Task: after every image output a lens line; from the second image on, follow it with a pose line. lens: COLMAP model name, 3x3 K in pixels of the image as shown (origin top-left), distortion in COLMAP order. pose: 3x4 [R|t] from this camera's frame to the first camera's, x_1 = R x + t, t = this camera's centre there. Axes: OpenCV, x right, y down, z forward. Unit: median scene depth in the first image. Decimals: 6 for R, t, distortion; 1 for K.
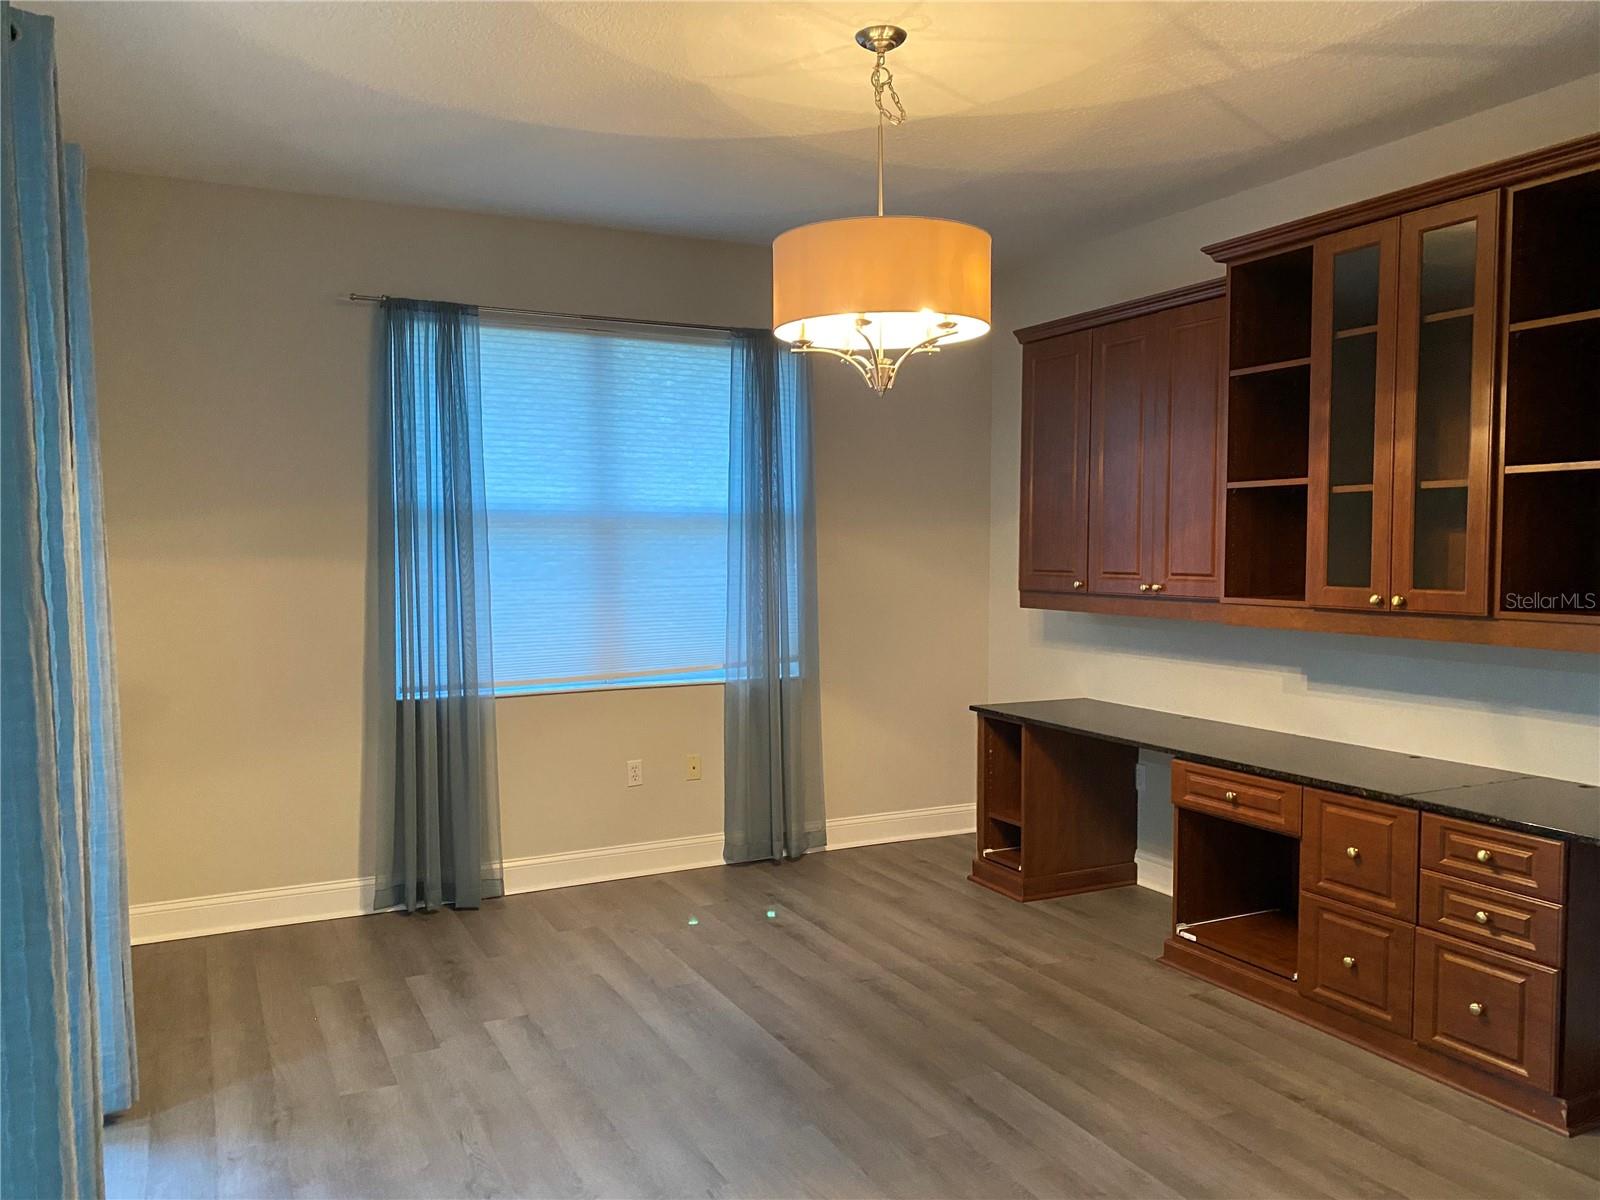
lens RADIAL K [[1212.8, 0, 787.9], [0, 1212.8, 602.5], [0, 0, 1]] dist [0.026883, -0.028793]
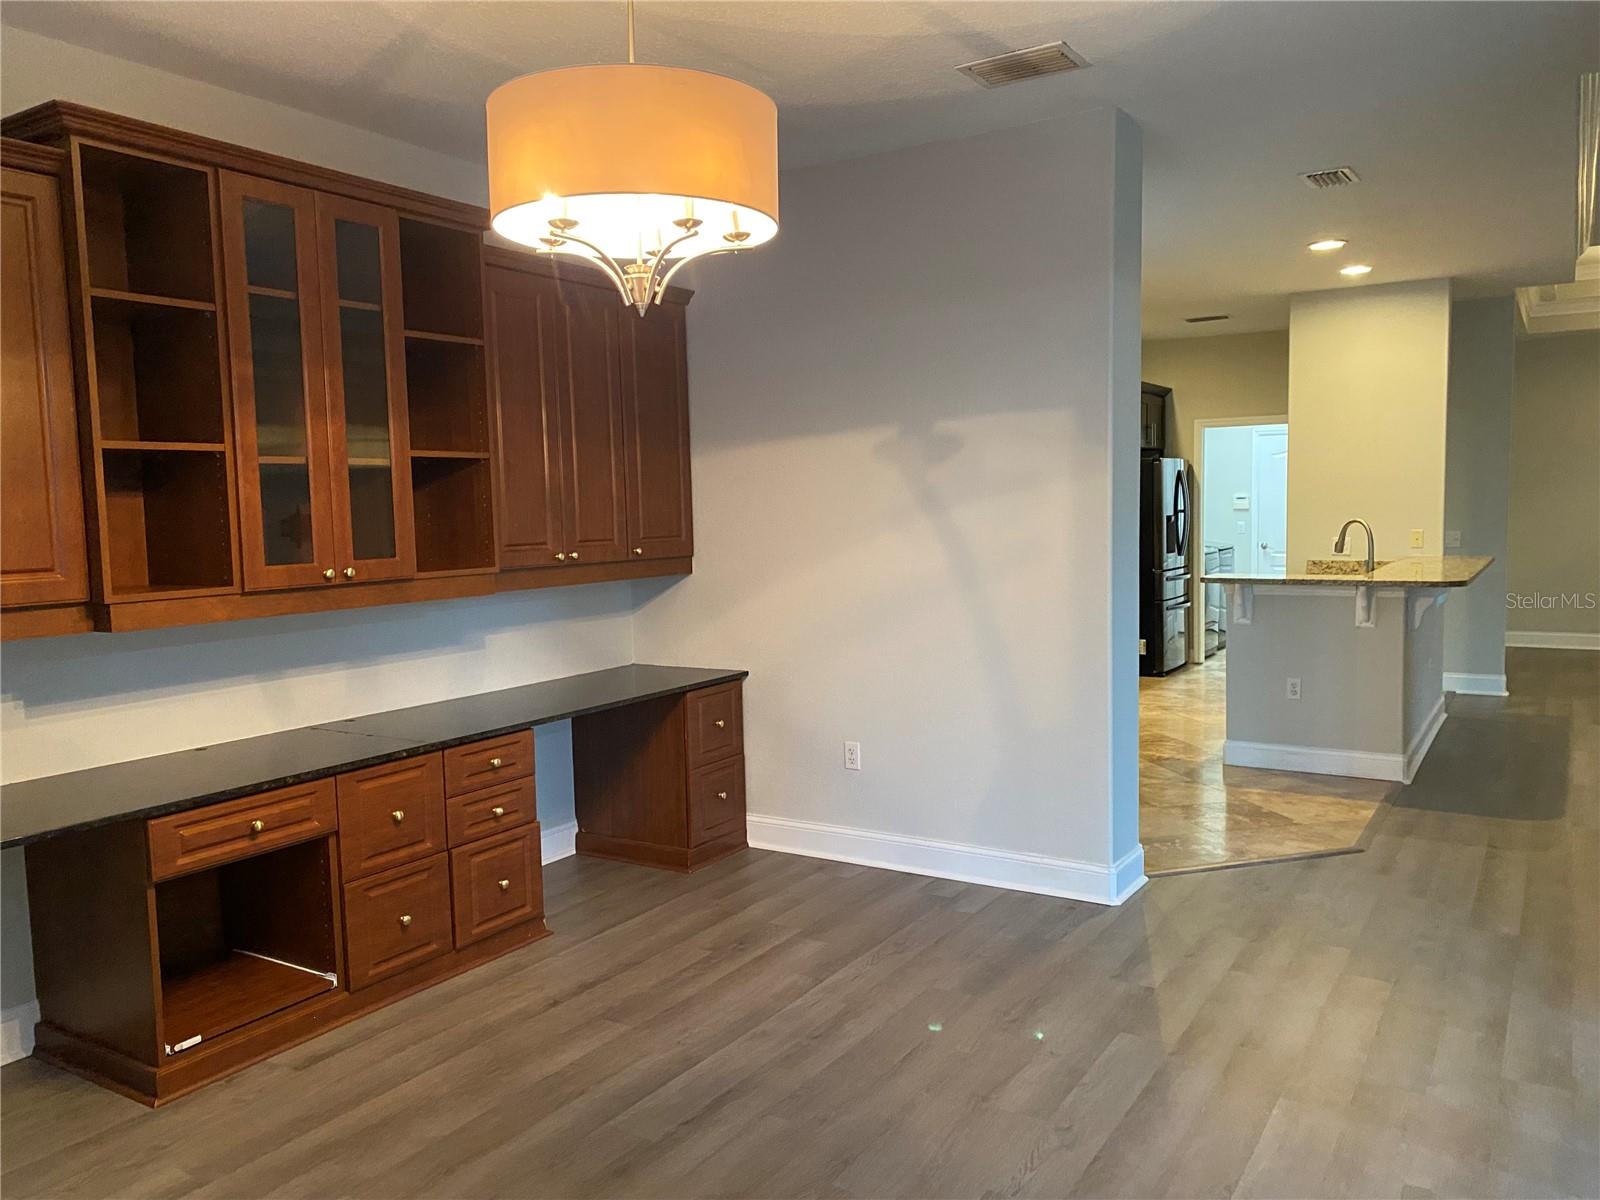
lens RADIAL K [[1212.8, 0, 796.1], [0, 1212.8, 608.6], [0, 0, 1]] dist [0.026883, -0.028793]
pose [[-0.510051, -0.059569, 0.858079, -0.584236], [0.068847, 0.991571, 0.109759, -0.058932], [-0.857384, 0.115059, -0.501651, 1.208348]]
